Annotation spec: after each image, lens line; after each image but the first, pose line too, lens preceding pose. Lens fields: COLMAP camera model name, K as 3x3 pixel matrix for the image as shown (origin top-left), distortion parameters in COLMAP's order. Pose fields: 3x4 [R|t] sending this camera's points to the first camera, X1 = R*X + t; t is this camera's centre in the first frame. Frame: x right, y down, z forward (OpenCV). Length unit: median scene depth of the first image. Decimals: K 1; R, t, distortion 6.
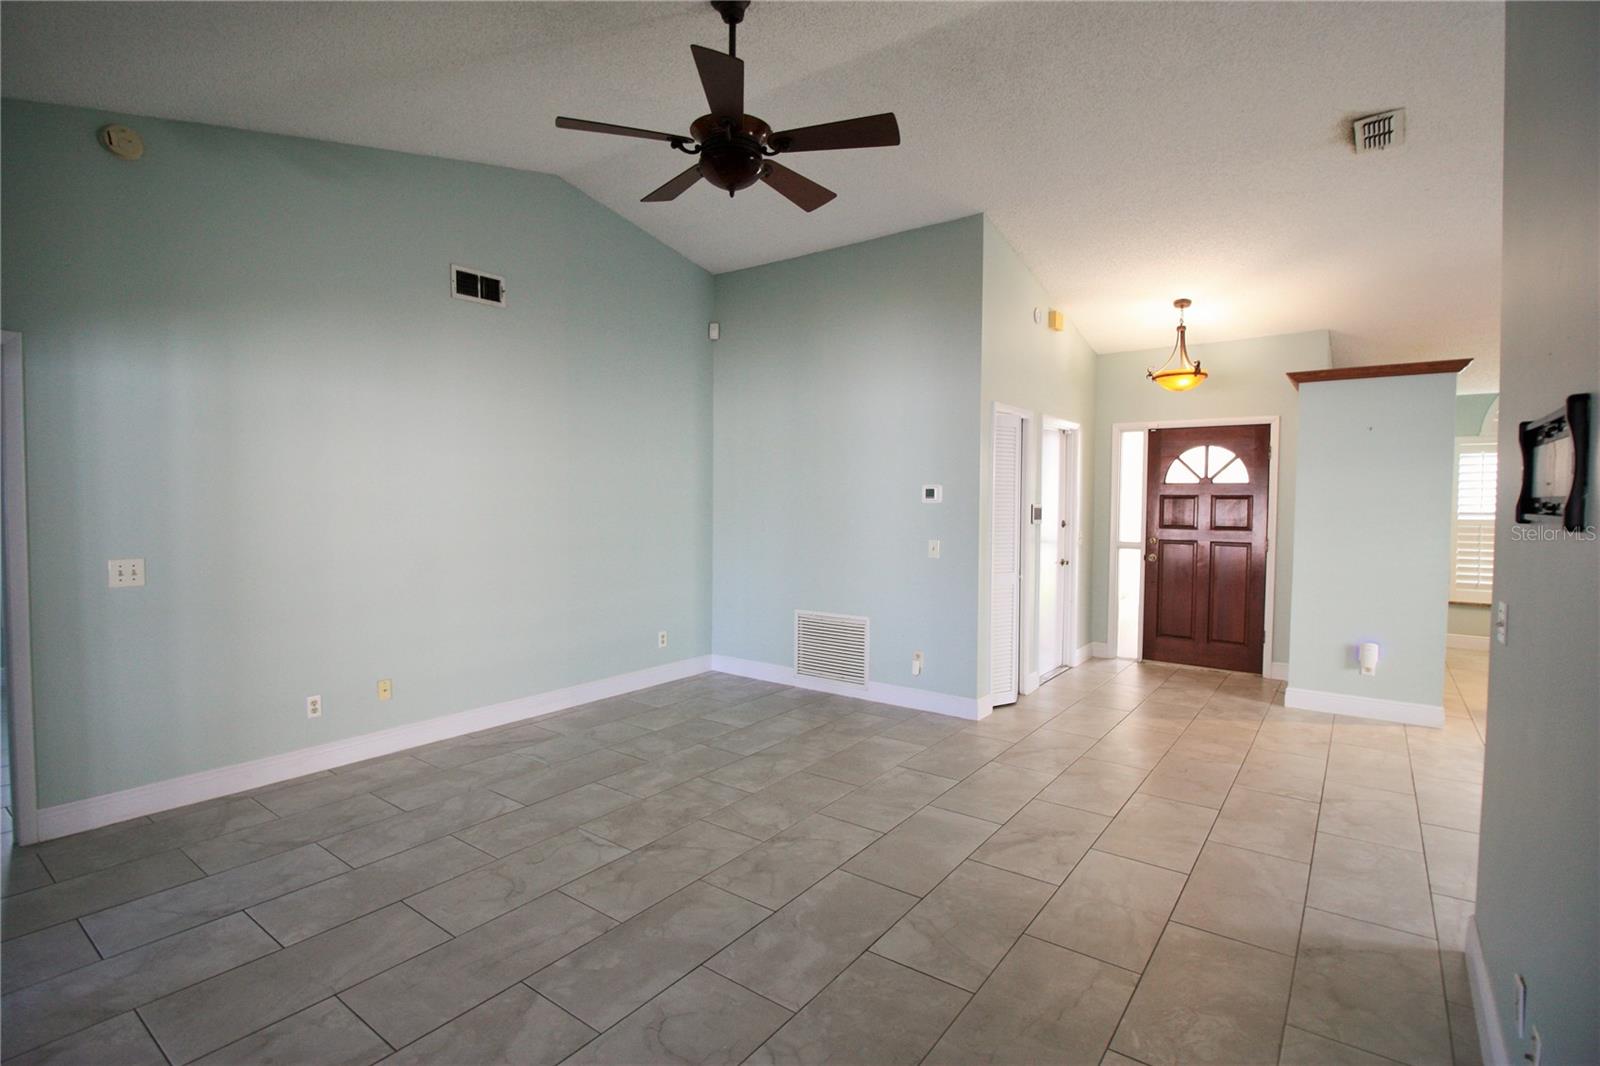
lens RADIAL K [[754.6, 0, 804.2], [0, 754.6, 524.5], [0, 0, 1]] dist [0.000134, -0.012871]
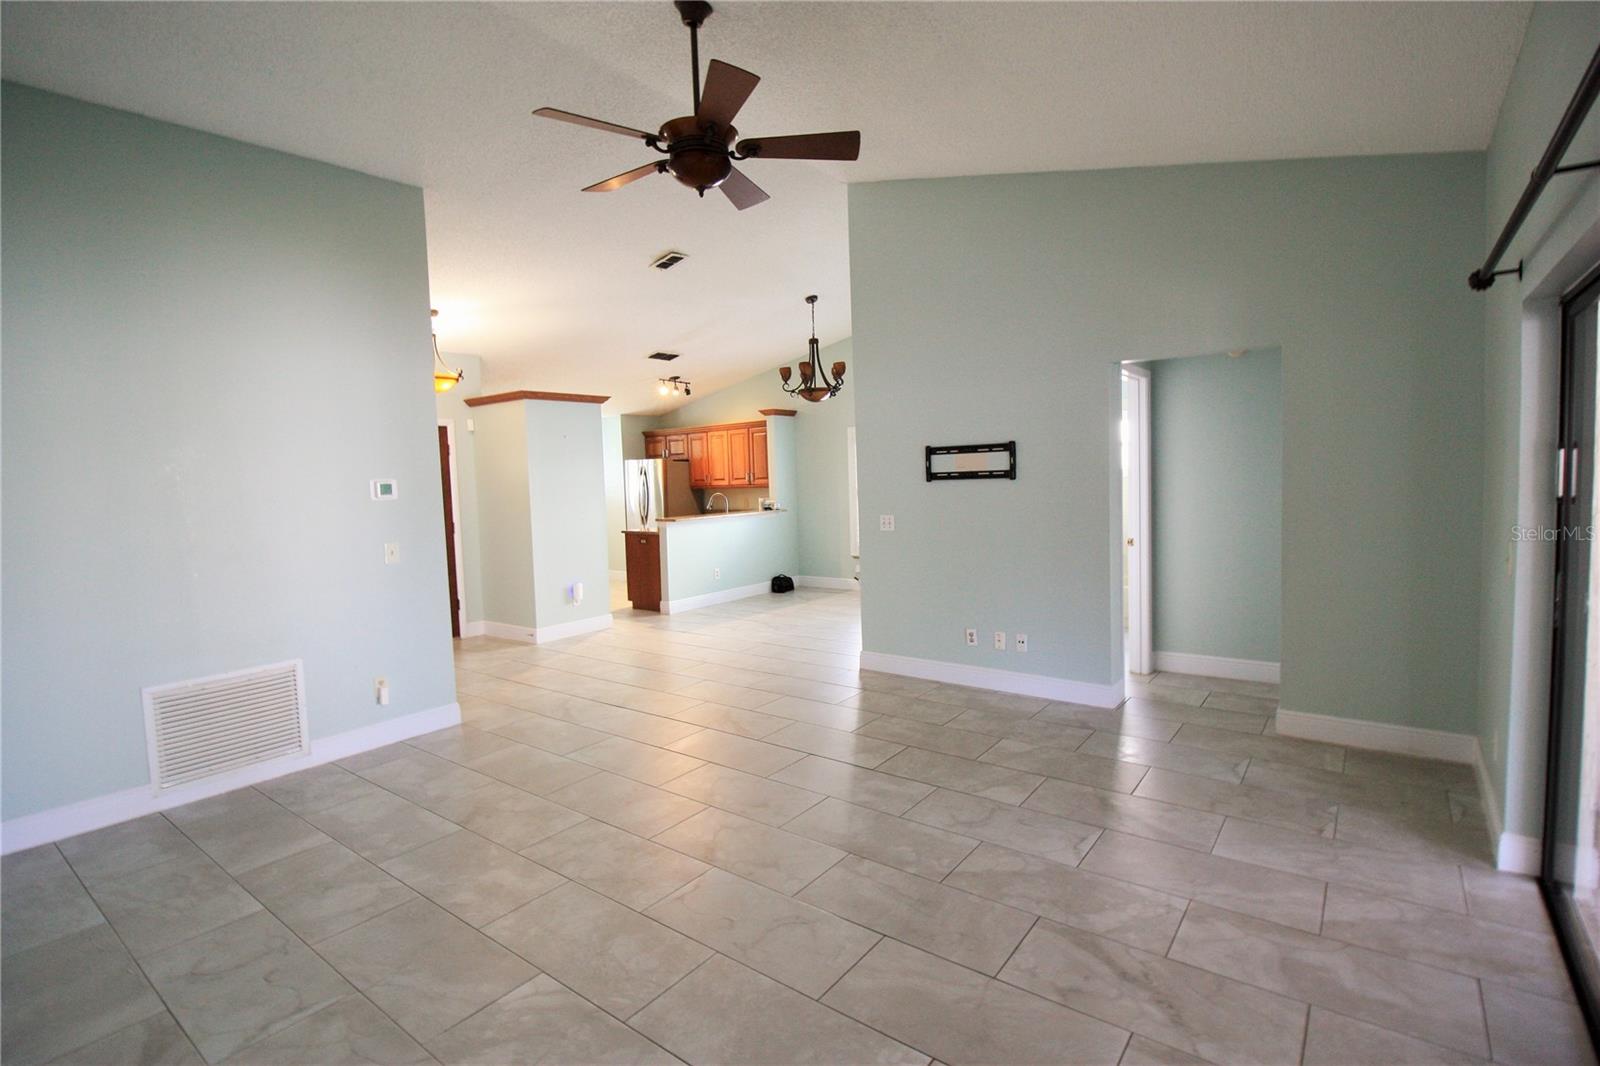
lens RADIAL K [[754.6, 0, 804.2], [0, 754.6, 524.5], [0, 0, 1]] dist [0.000134, -0.012871]
pose [[0.015447, -0.073012, 0.997211, -0.761847], [0.070107, 0.994955, 0.071761, -0.032862], [-0.997420, 0.068803, 0.020488, 0.568297]]
